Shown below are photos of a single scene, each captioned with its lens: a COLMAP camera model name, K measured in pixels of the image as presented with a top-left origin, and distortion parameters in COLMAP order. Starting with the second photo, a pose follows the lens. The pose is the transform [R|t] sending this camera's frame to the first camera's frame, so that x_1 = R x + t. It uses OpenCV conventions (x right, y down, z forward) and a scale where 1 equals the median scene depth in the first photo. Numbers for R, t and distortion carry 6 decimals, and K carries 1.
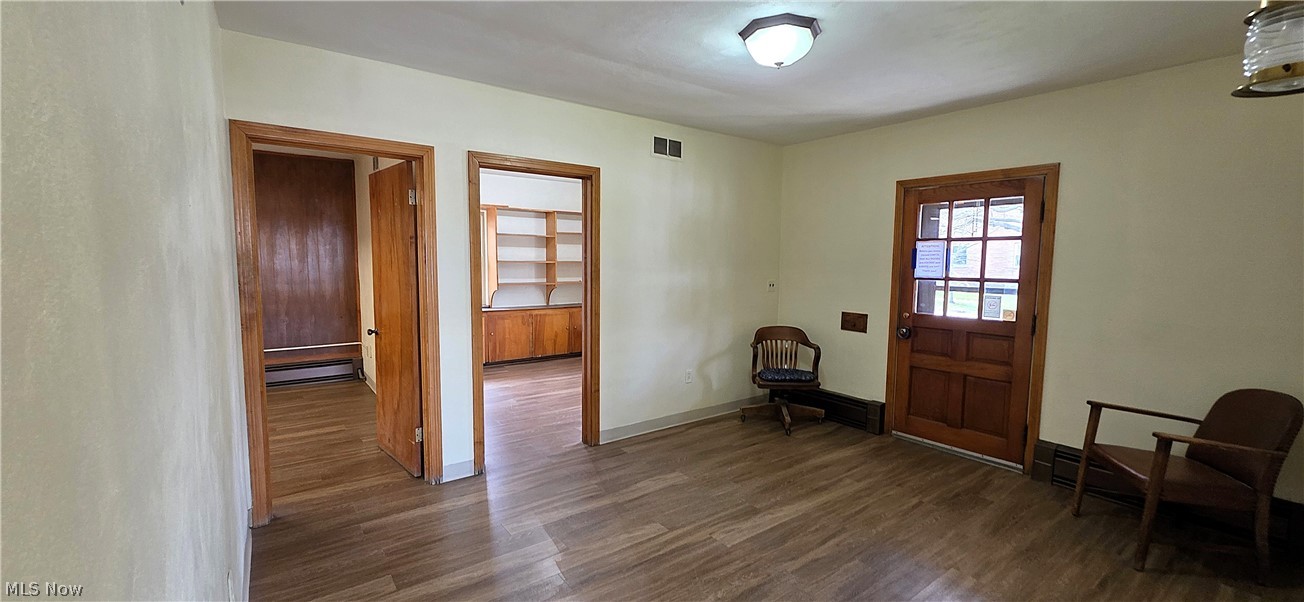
lens RADIAL K [[518.9, 0, 667.0], [0, 518.9, 299.9], [0, 0, 1]] dist [0.001637, 0.000014]
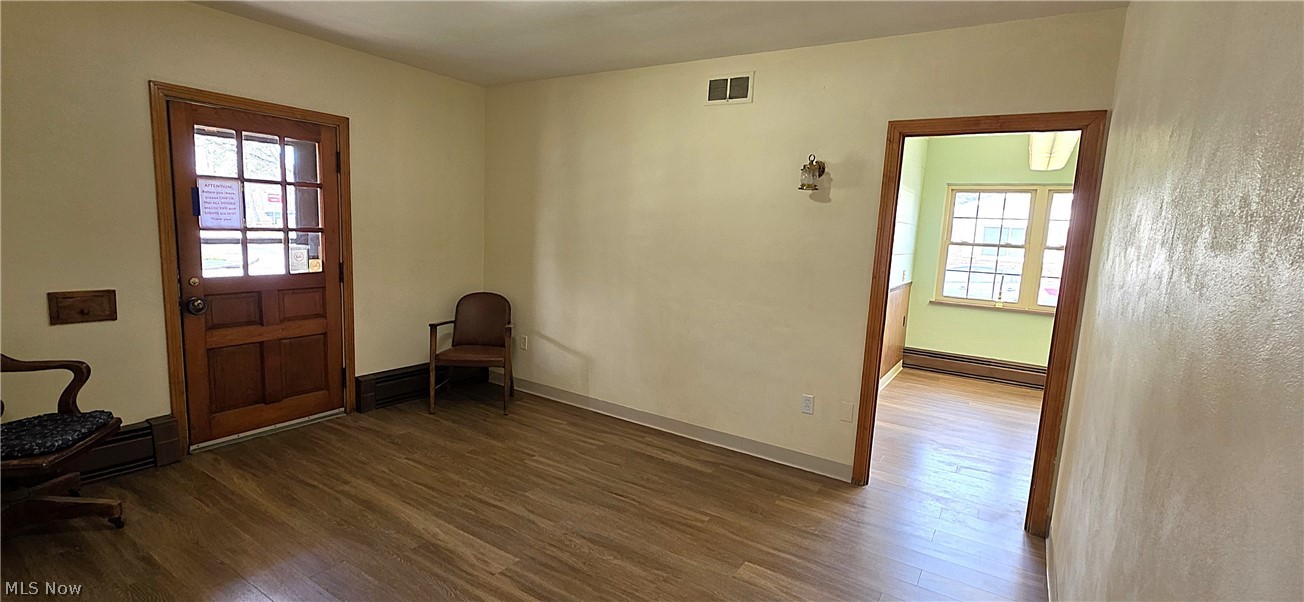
lens RADIAL K [[566.2, 0, 643.3], [0, 566.2, 302.6], [0, 0, 1]] dist [0.002656, -0.000091]
pose [[-0.308778, -0.154030, 0.938579, -0.524935], [0.026762, 0.985002, 0.170452, -0.065834], [-0.950758, 0.077750, -0.300025, 0.731426]]
